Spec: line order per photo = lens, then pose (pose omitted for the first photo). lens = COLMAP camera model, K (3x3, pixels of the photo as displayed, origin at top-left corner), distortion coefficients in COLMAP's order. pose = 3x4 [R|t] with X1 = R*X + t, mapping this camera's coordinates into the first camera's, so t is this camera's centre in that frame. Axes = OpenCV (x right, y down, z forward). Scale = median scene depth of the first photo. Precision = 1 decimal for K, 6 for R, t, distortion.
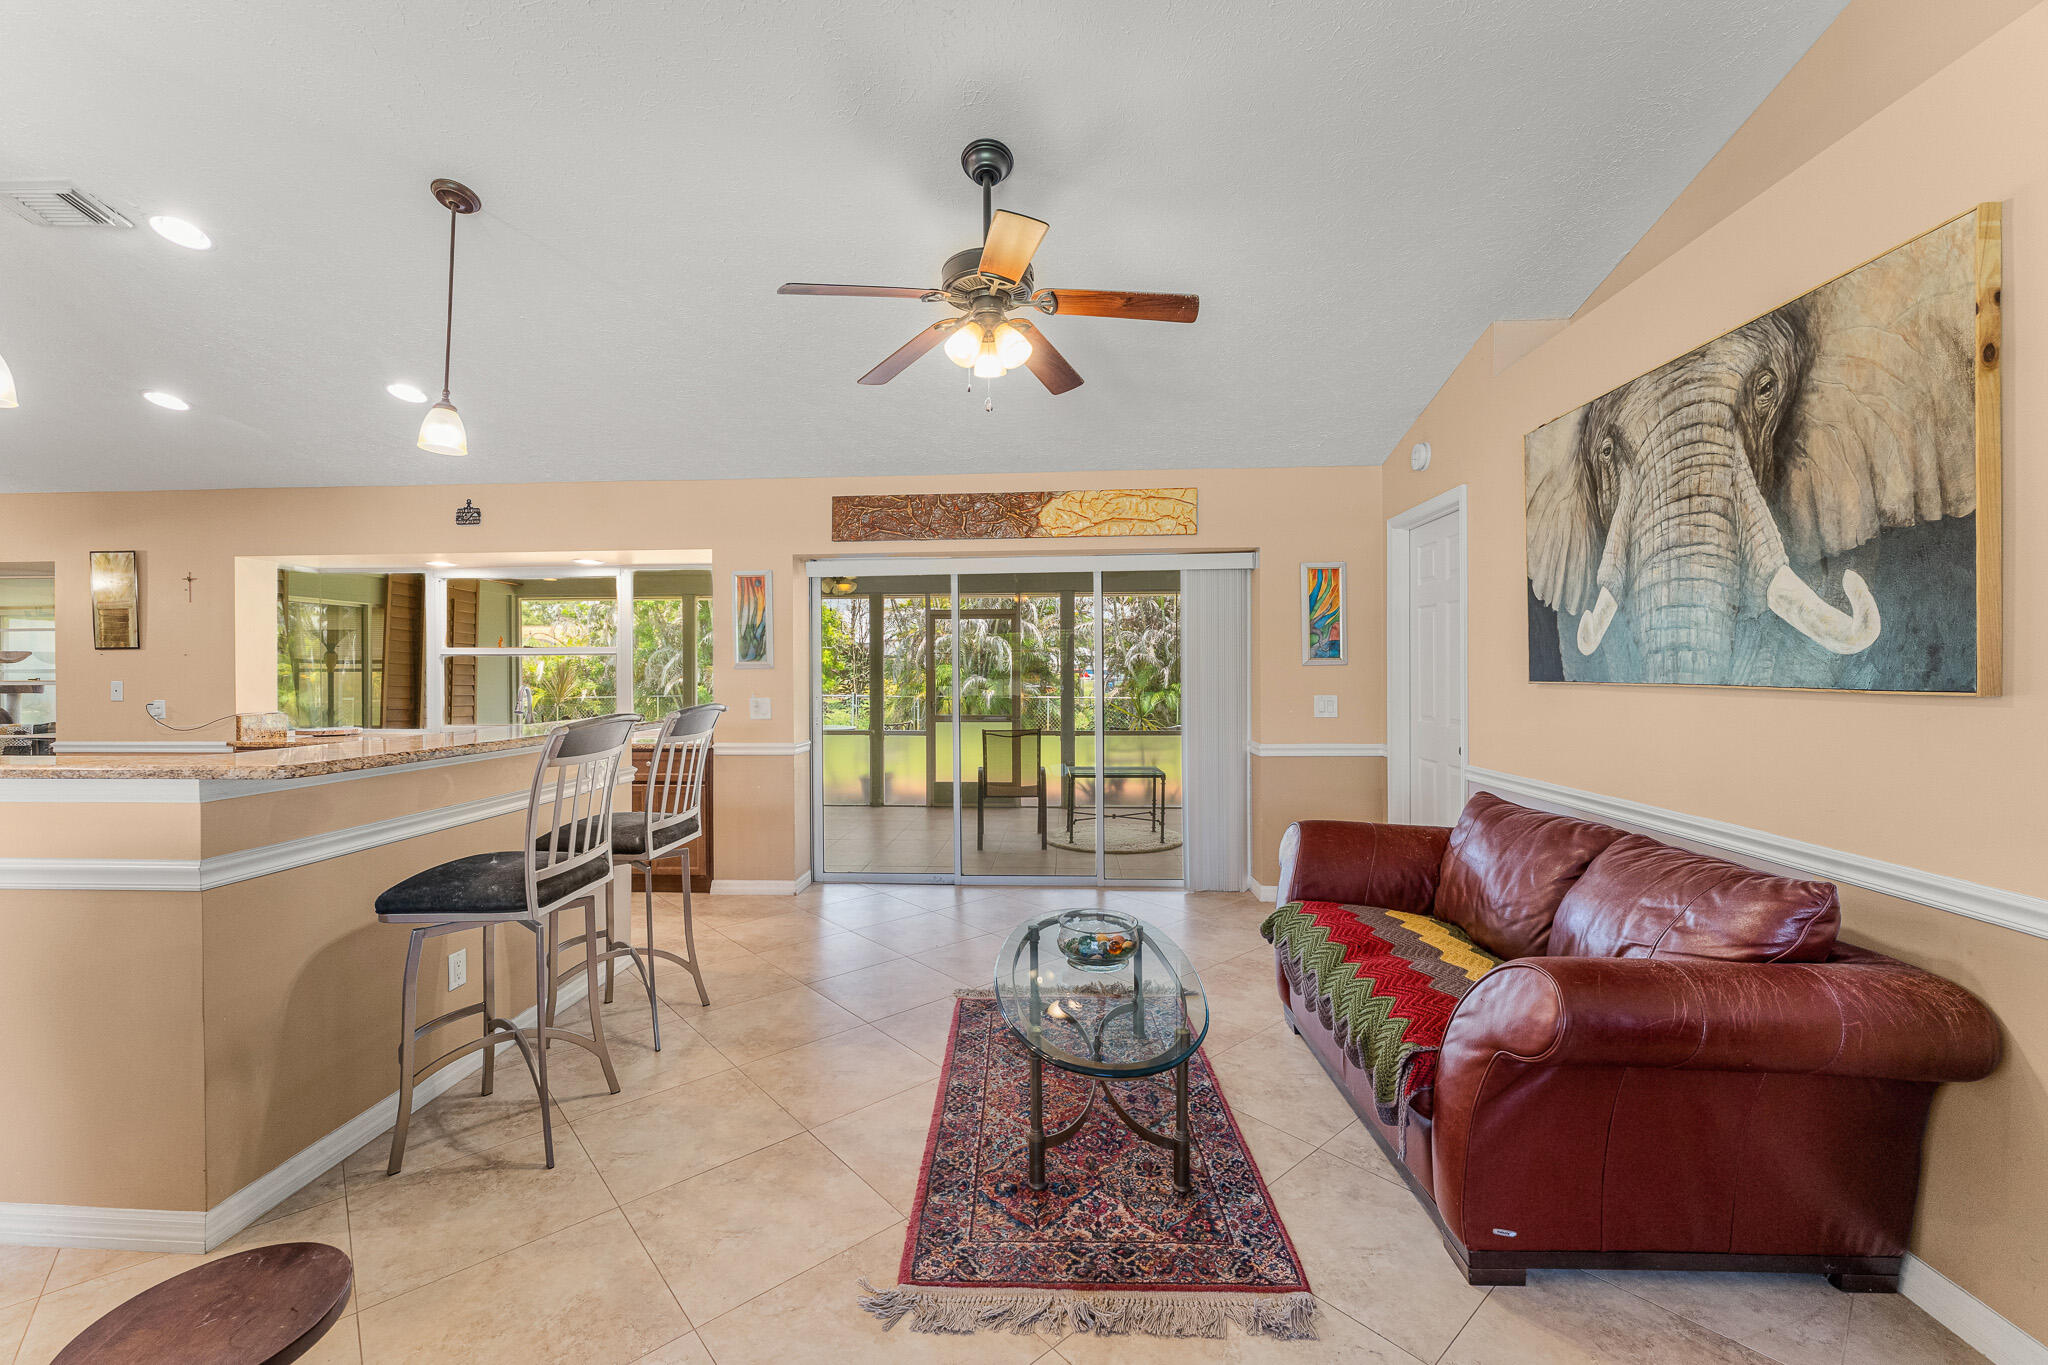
lens RADIAL K [[819.6, 0, 1025.0], [0, 819.6, 670.0], [0, 0, 1]] dist [-0.006920, 0.000454]
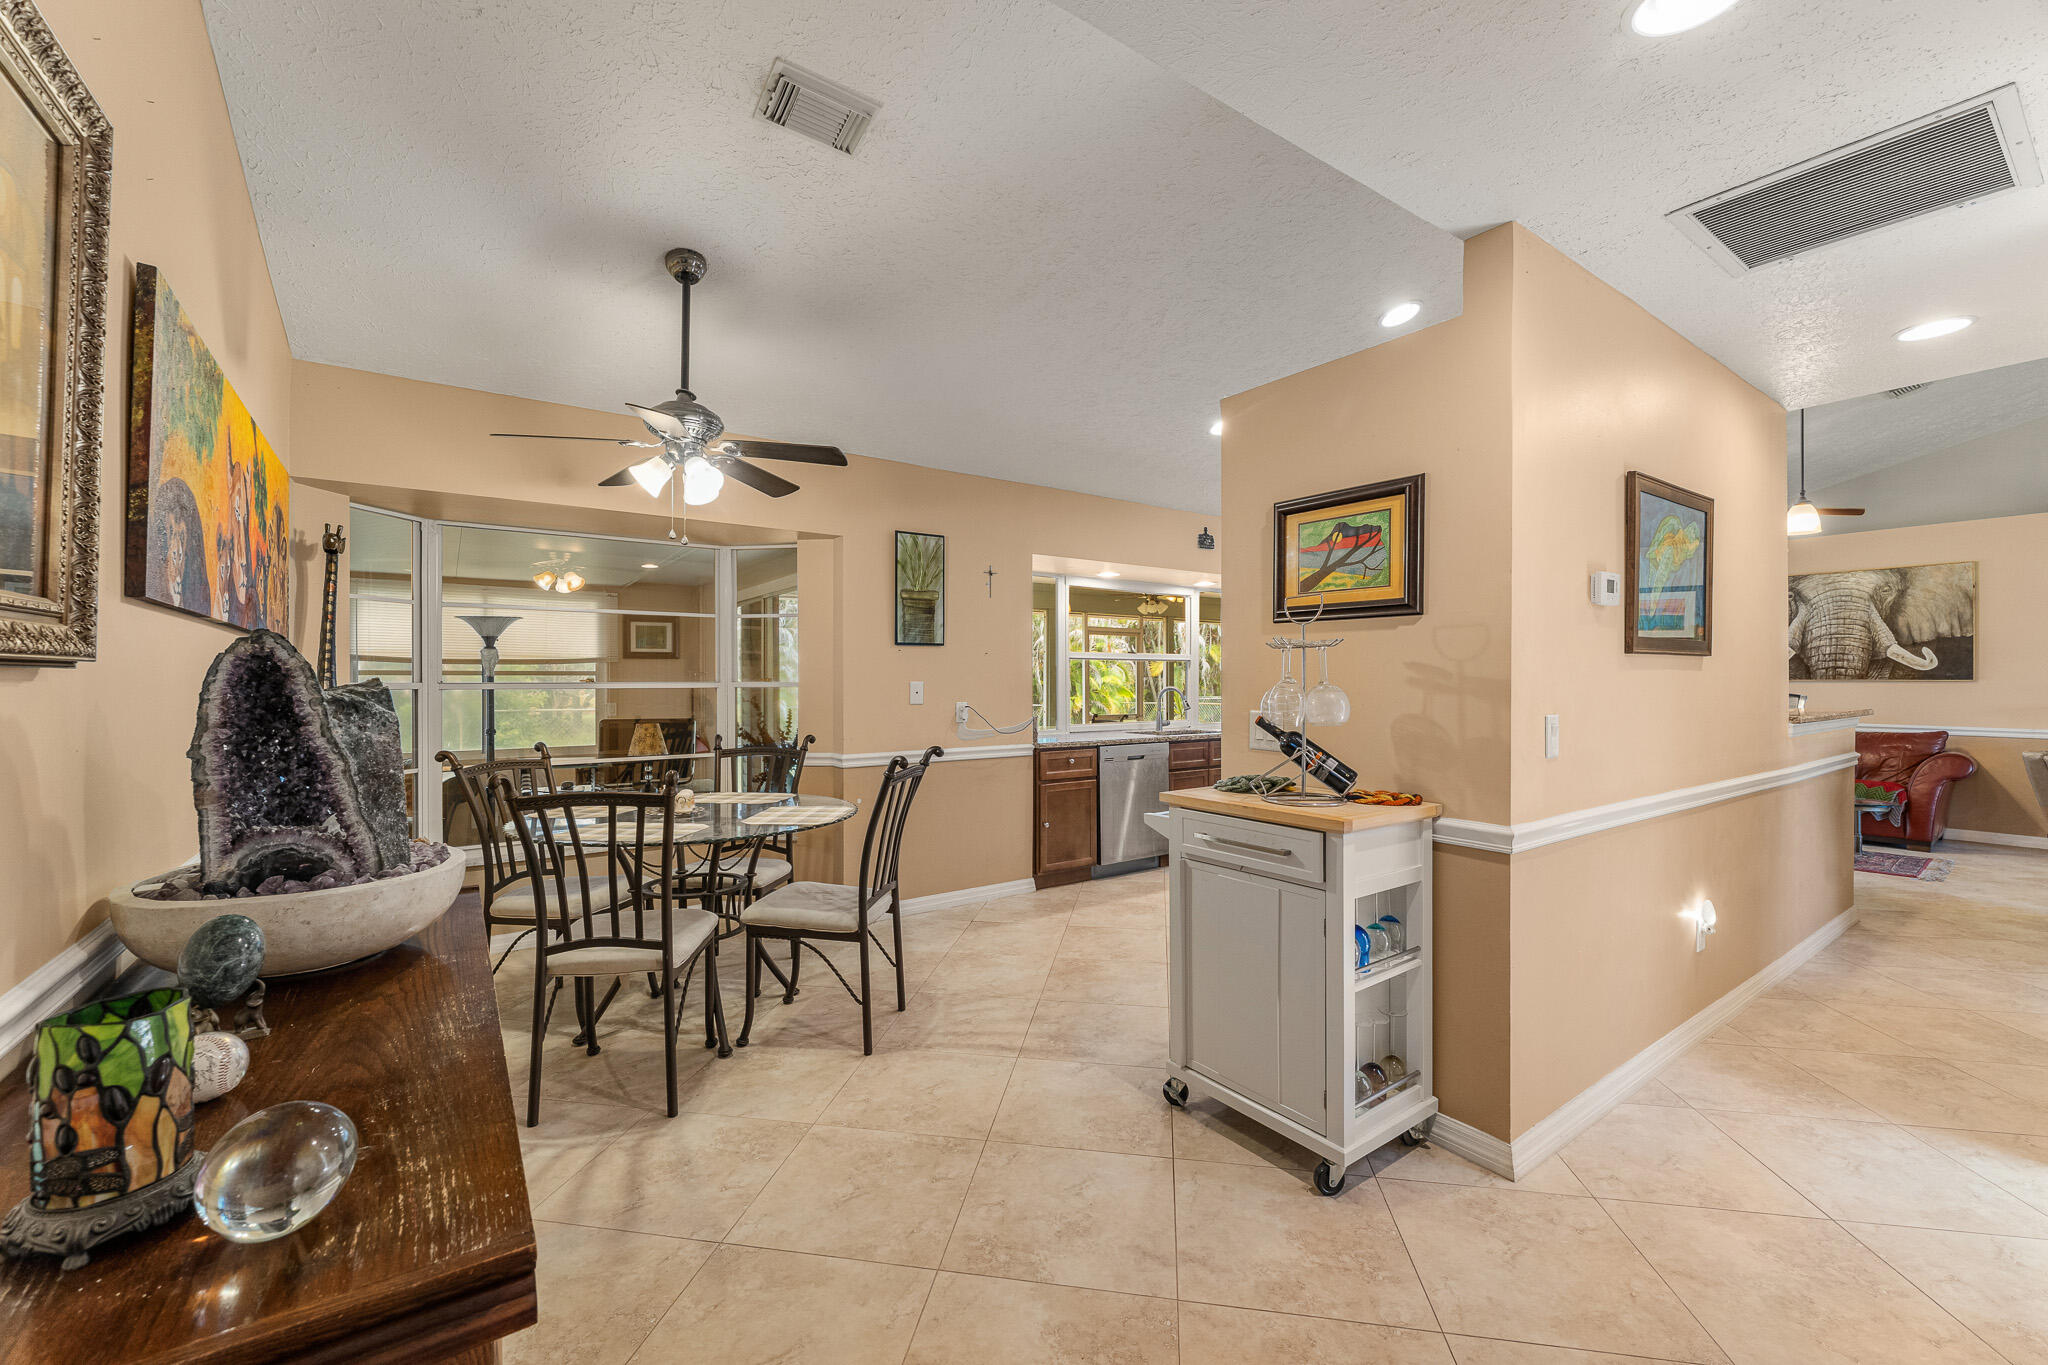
lens RADIAL K [[819.6, 0, 1027.1], [0, 819.6, 683.1], [0, 0, 1]] dist [-0.006920, 0.000454]
pose [[0.790079, 0.005844, 0.612977, -4.138396], [-0.002722, 0.999978, -0.006025, 0.066351], [-0.612999, 0.003092, 0.790077, 0.556924]]
